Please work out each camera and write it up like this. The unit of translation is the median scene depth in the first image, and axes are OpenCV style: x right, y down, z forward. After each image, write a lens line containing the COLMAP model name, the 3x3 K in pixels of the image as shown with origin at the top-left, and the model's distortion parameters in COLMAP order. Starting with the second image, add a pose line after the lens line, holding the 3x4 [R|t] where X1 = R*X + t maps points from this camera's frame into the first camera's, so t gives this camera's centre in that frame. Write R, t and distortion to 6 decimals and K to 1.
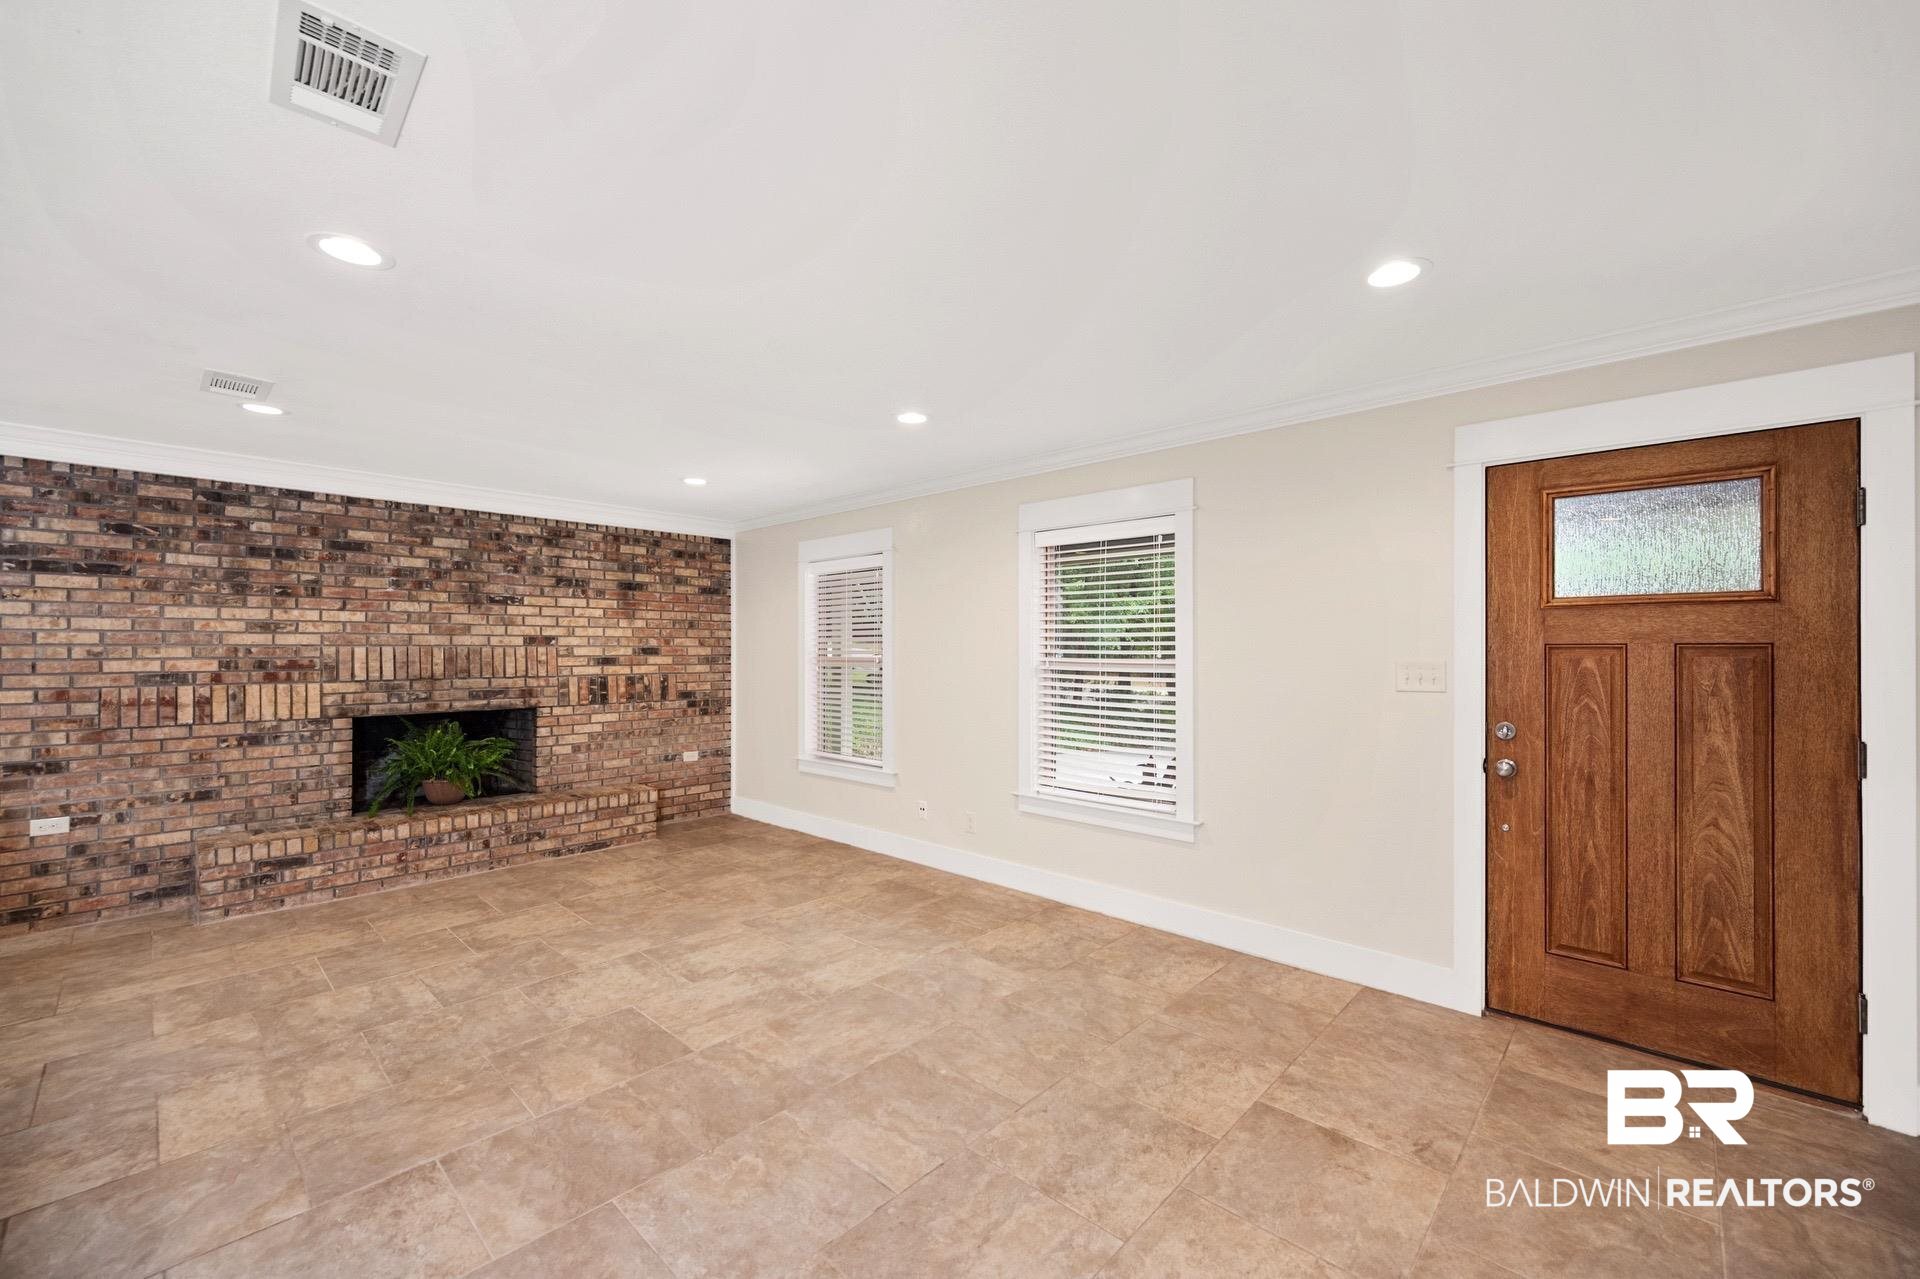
lens RADIAL K [[780.0, 0, 965.6], [0, 780.0, 638.1], [0, 0, 1]] dist [-0.000424, -0.000025]
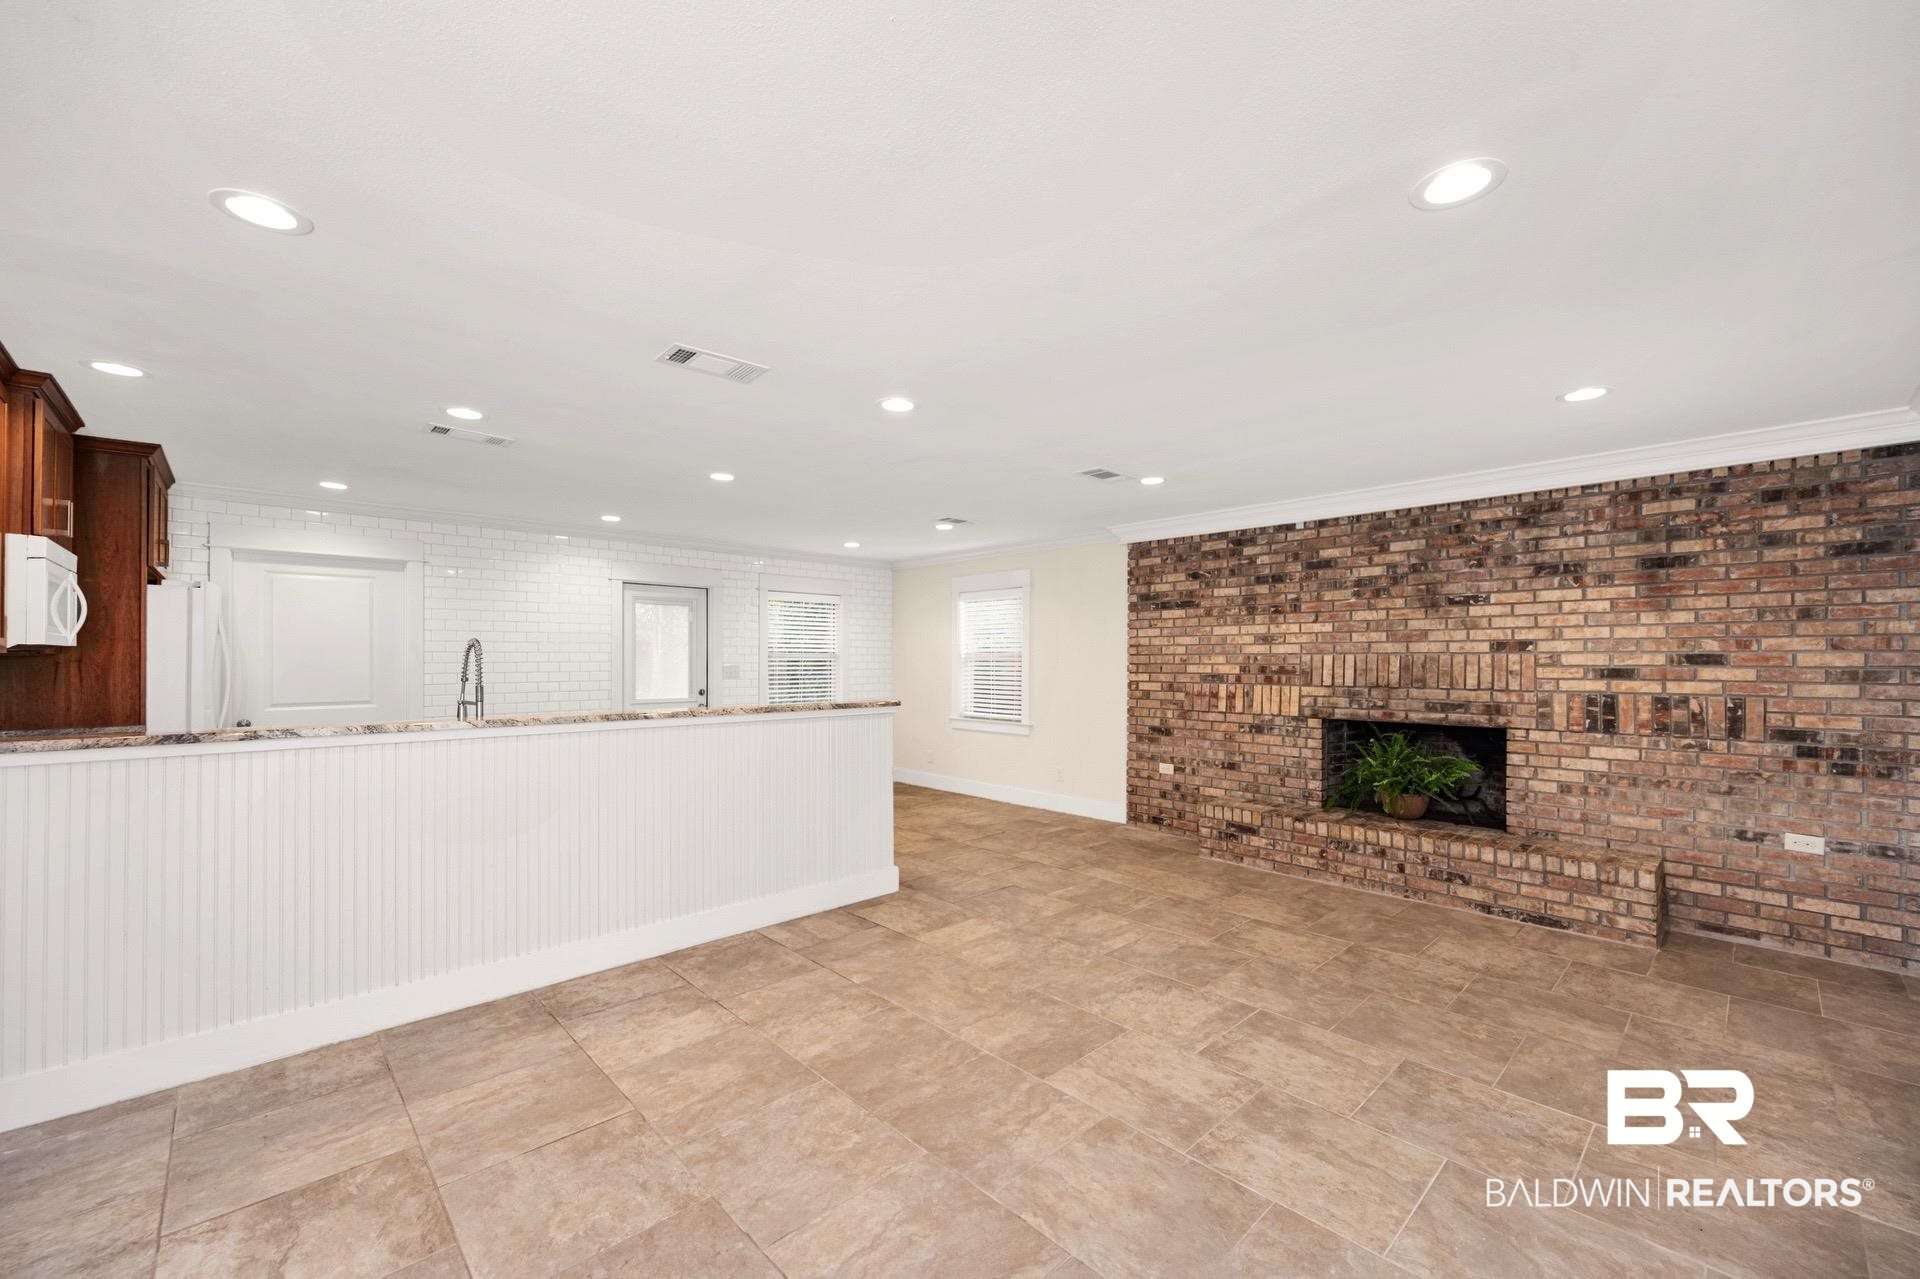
lens RADIAL K [[780.0, 0, 965.6], [0, 780.0, 638.1], [0, 0, 1]] dist [-0.000424, -0.000025]
pose [[-0.080670, -0.028067, -0.996346, 0.379637], [0.012933, 0.999490, -0.029203, 0.013932], [0.996657, -0.015241, -0.080266, 0.611688]]
